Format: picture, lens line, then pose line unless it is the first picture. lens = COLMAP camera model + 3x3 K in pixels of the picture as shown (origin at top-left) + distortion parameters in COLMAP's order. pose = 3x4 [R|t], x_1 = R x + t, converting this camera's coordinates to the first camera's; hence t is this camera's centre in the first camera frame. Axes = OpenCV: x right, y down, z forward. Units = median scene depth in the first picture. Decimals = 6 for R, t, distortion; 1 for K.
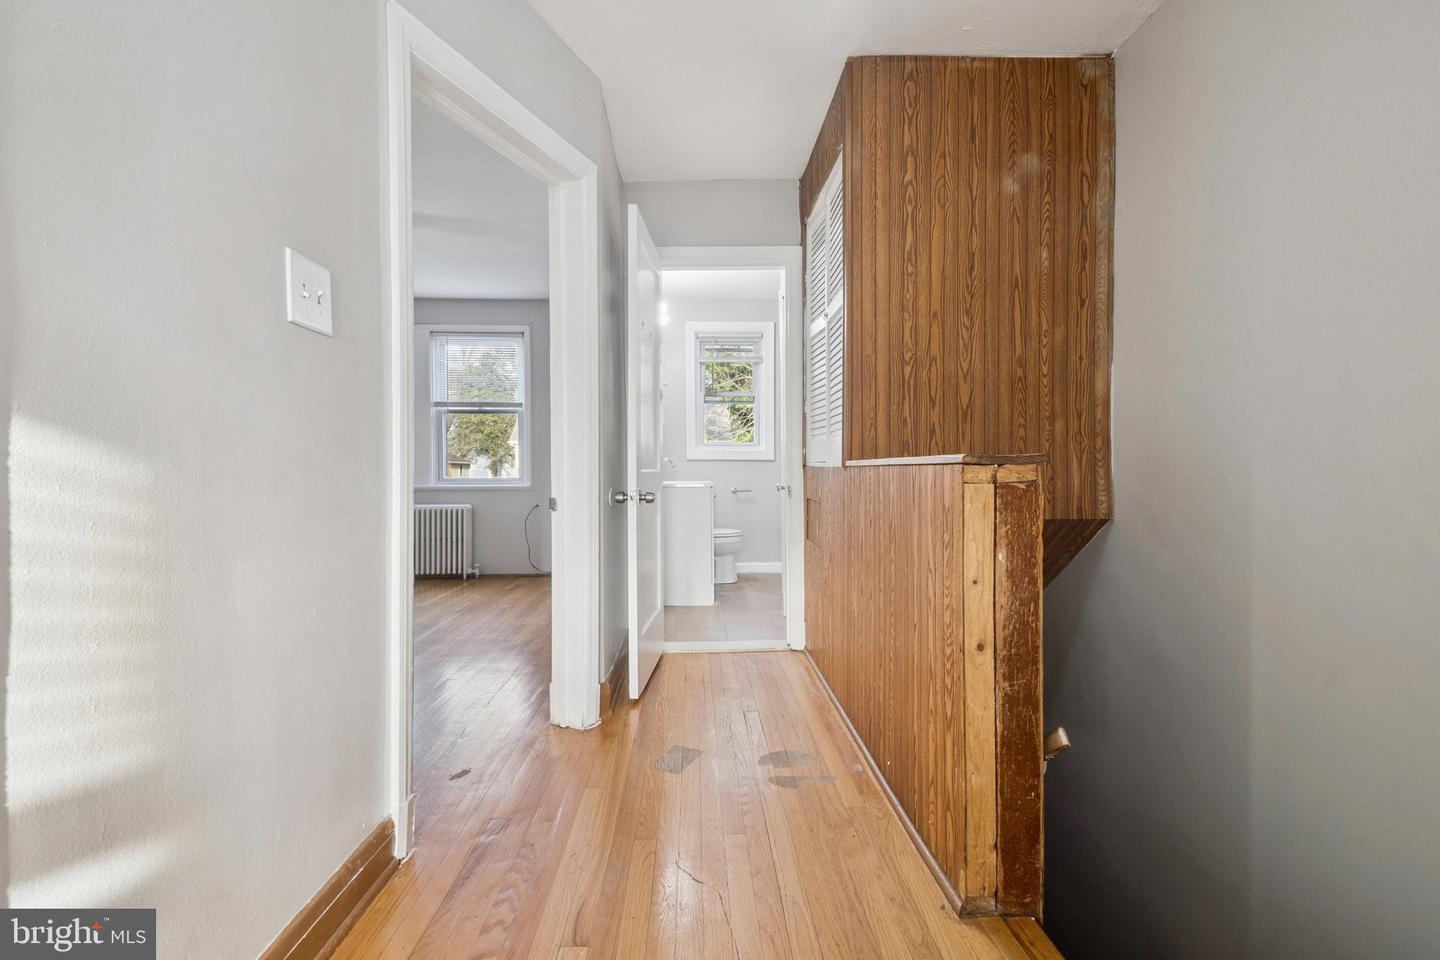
lens RADIAL K [[628.8, 0, 708.2], [0, 628.8, 473.0], [0, 0, 1]] dist [0.027319, -0.013435]
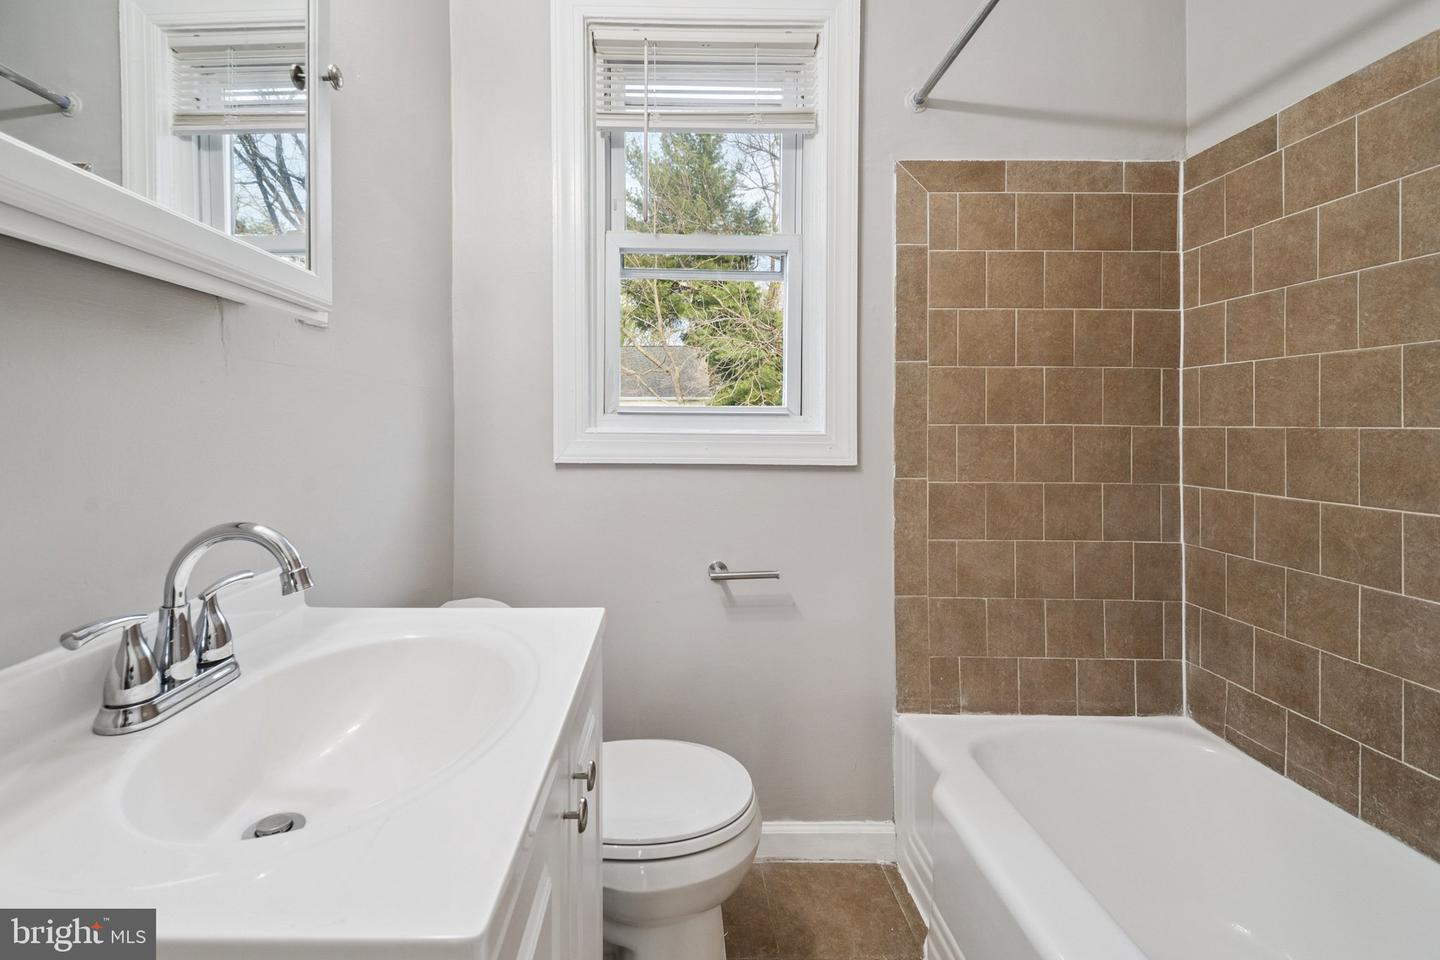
lens RADIAL K [[631.7, 0, 670.7], [0, 631.7, 451.9], [0, 0, 1]] dist [0.001332, -0.000117]
pose [[0.999677, 0.001046, -0.025395, 0.064648], [-0.000175, 0.999412, 0.034274, -0.089548], [0.025416, -0.034258, 0.999090, 1.709628]]
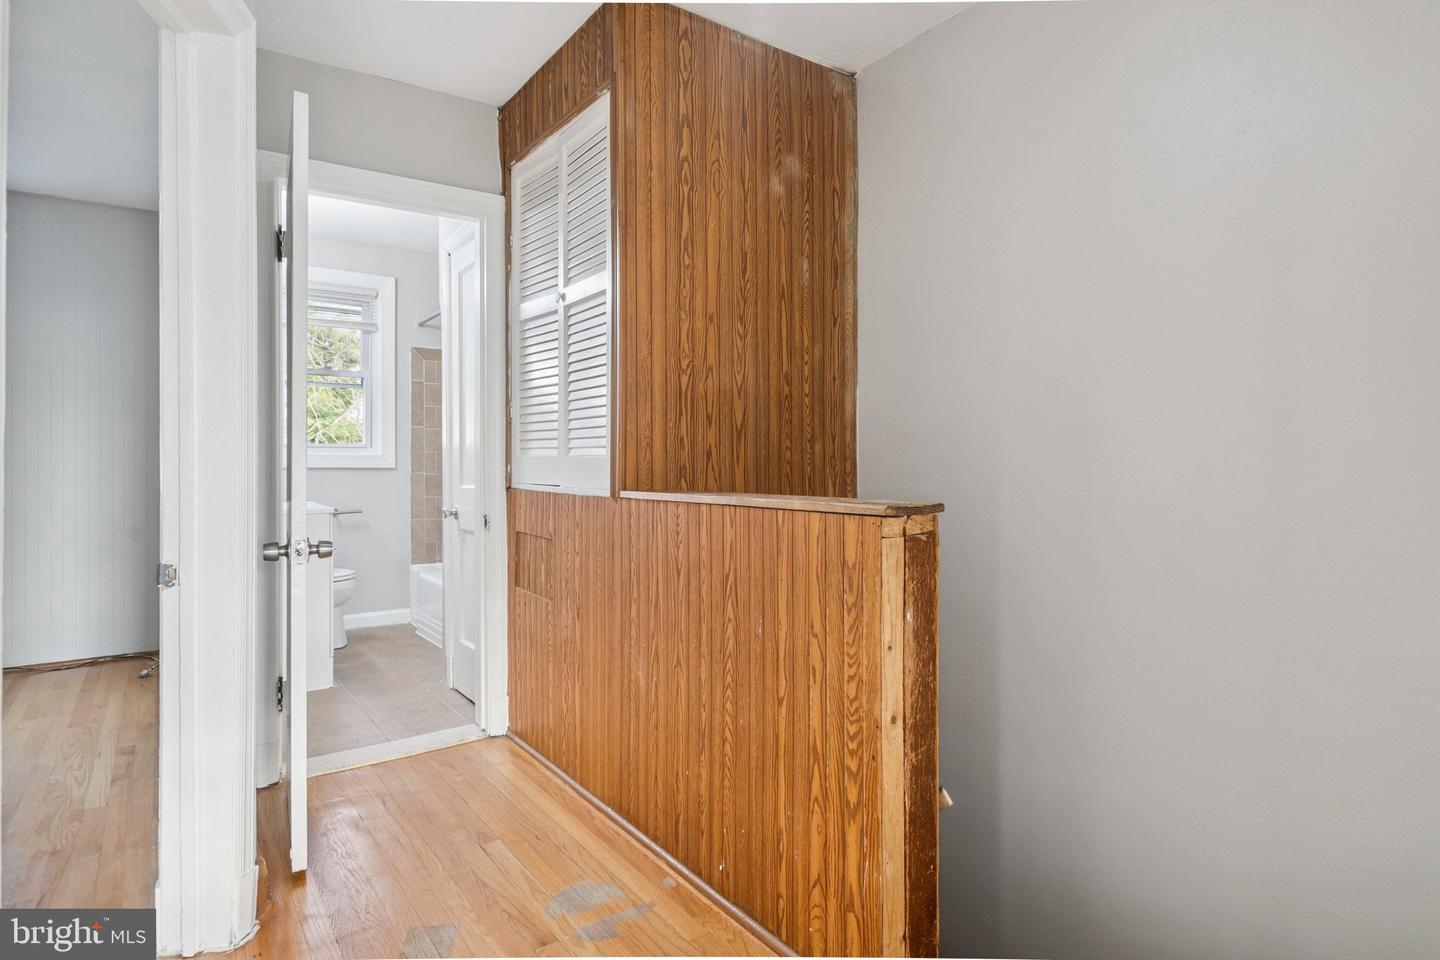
lens RADIAL K [[782.3, 0, 707.4], [0, 782.3, 456.6], [0, 0, 1]] dist [0.002026, -0.001363]
pose [[0.832321, 0.005656, 0.554266, -0.229152], [0.003145, 0.999884, -0.014926, -0.046265], [-0.554286, 0.014166, 0.832206, 0.122734]]
